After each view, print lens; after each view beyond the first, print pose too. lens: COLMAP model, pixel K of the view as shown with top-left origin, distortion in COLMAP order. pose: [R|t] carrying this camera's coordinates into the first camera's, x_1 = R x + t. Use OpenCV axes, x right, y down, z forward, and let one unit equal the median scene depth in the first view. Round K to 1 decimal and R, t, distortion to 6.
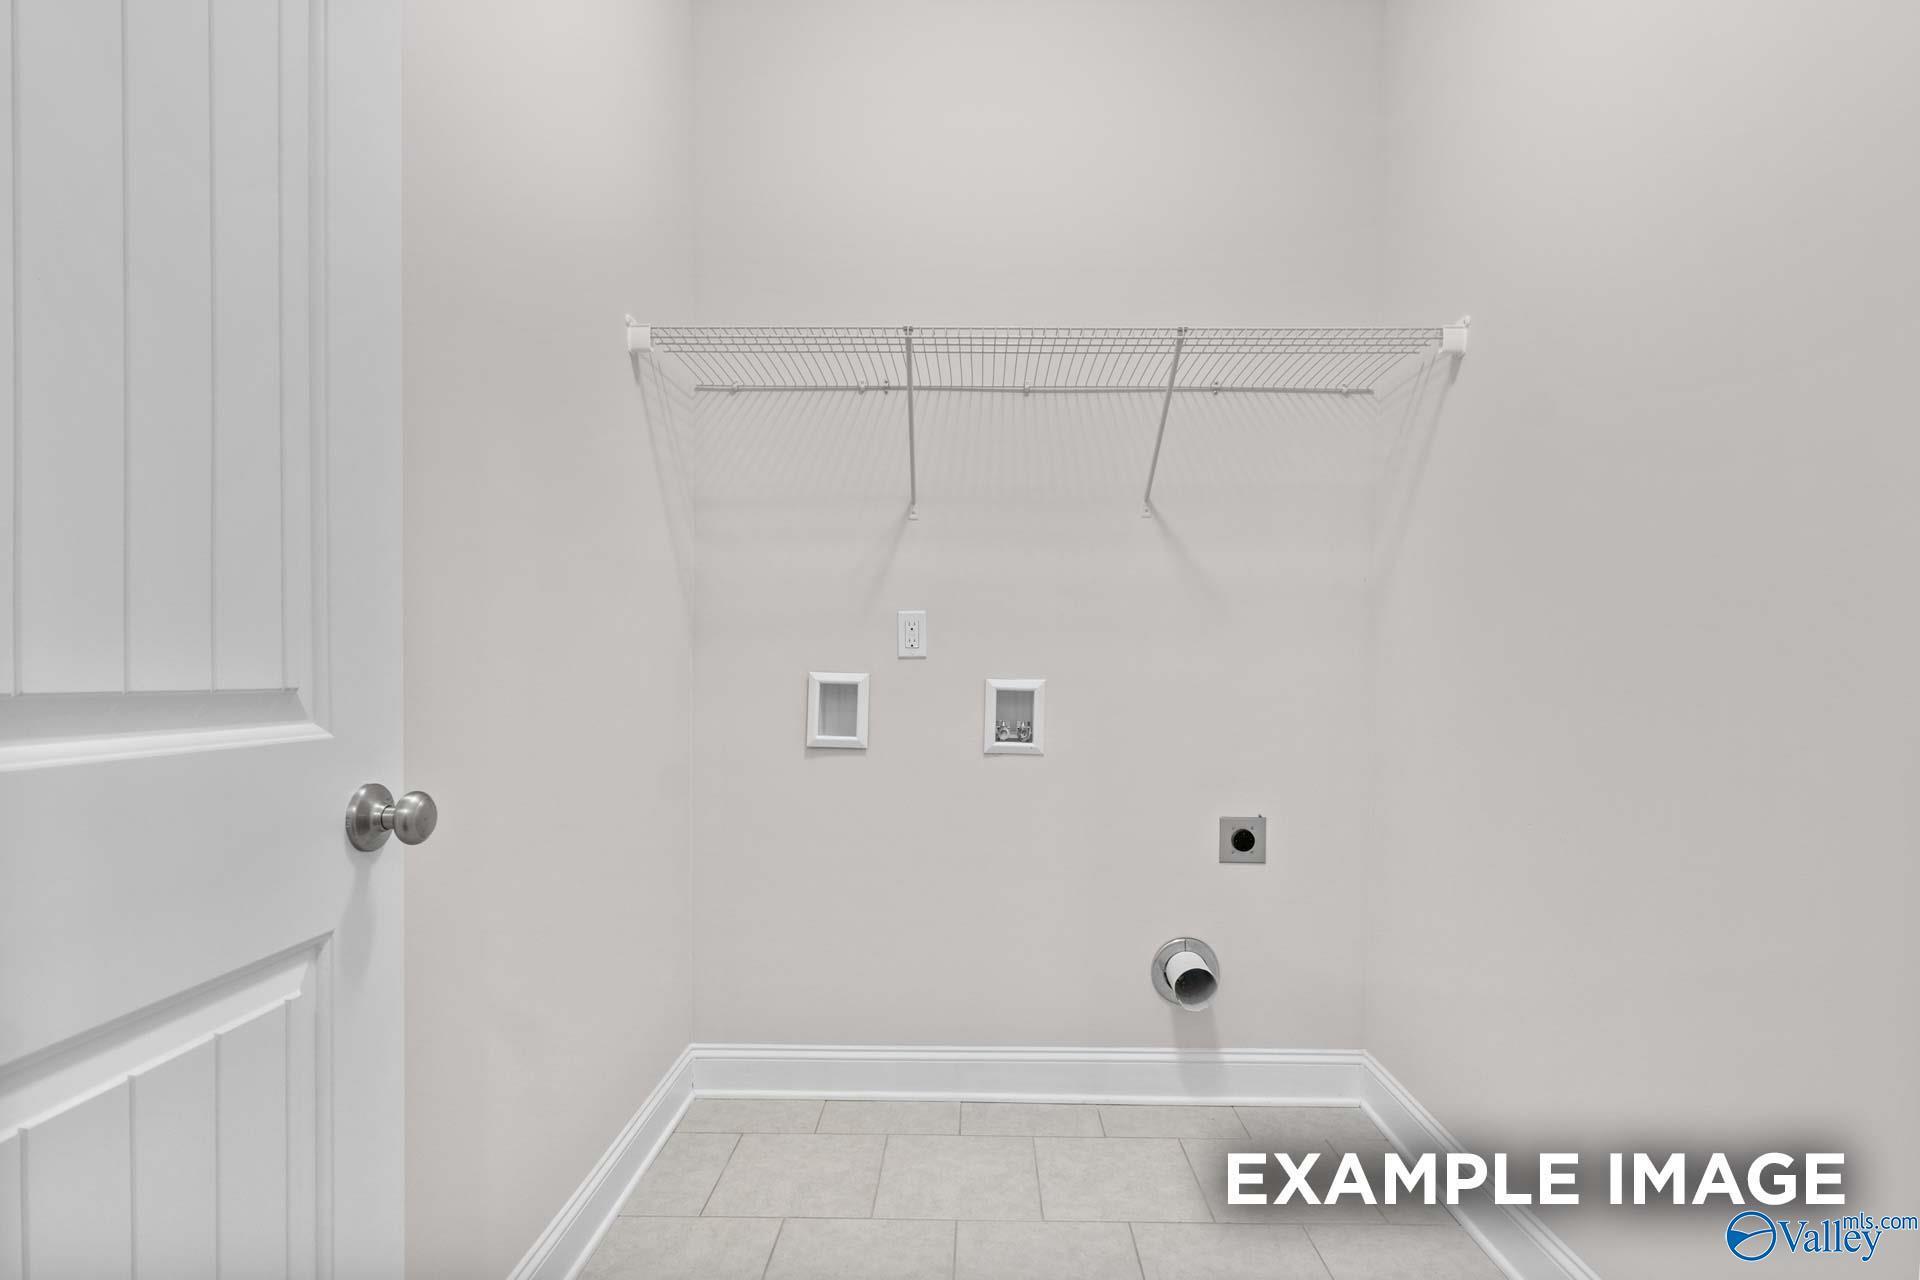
lens RADIAL K [[911.5, 0, 966.8], [0, 911.5, 674.9], [0, 0, 1]] dist [-0.003104, -0.000245]
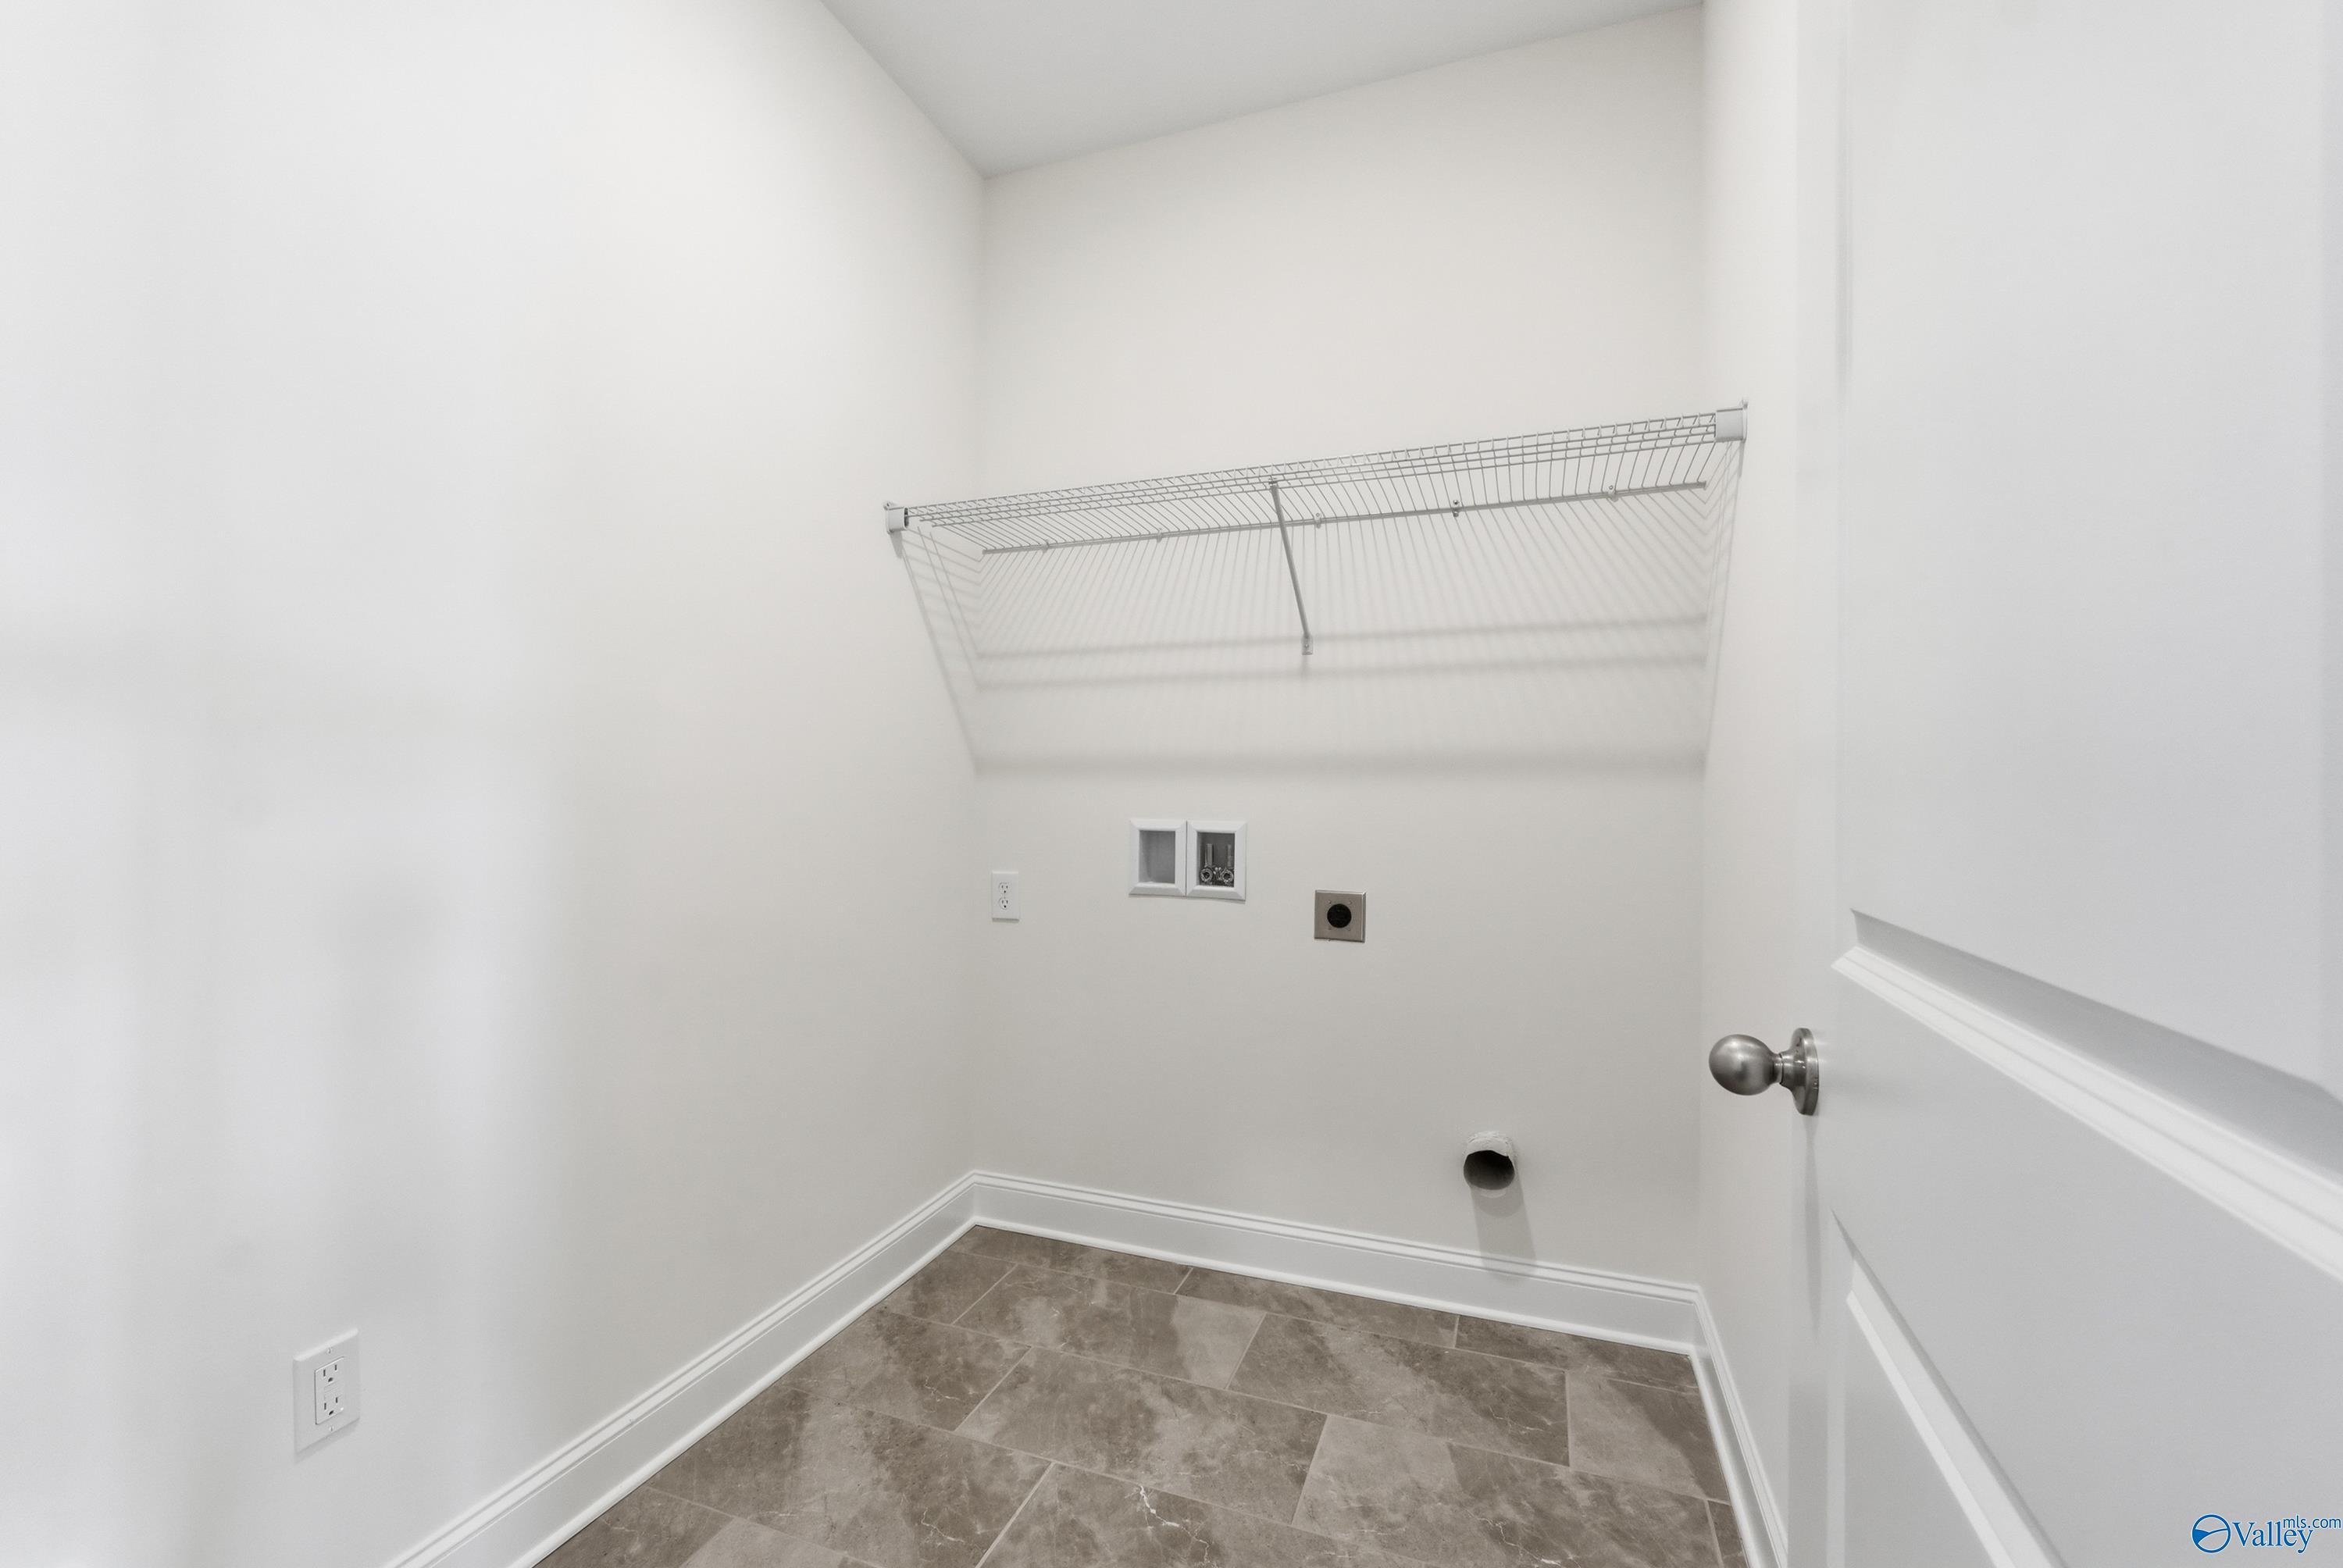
lens RADIAL K [[987.5, 0, 1167.3], [0, 987.5, 774.5], [0, 0, 1]] dist [0.001852, 0.000024]
pose [[0.937820, -0.007956, -0.347031, 0.275118], [-0.010414, 0.998642, -0.051038, 0.006761], [0.346966, 0.051479, 0.936464, -0.009645]]
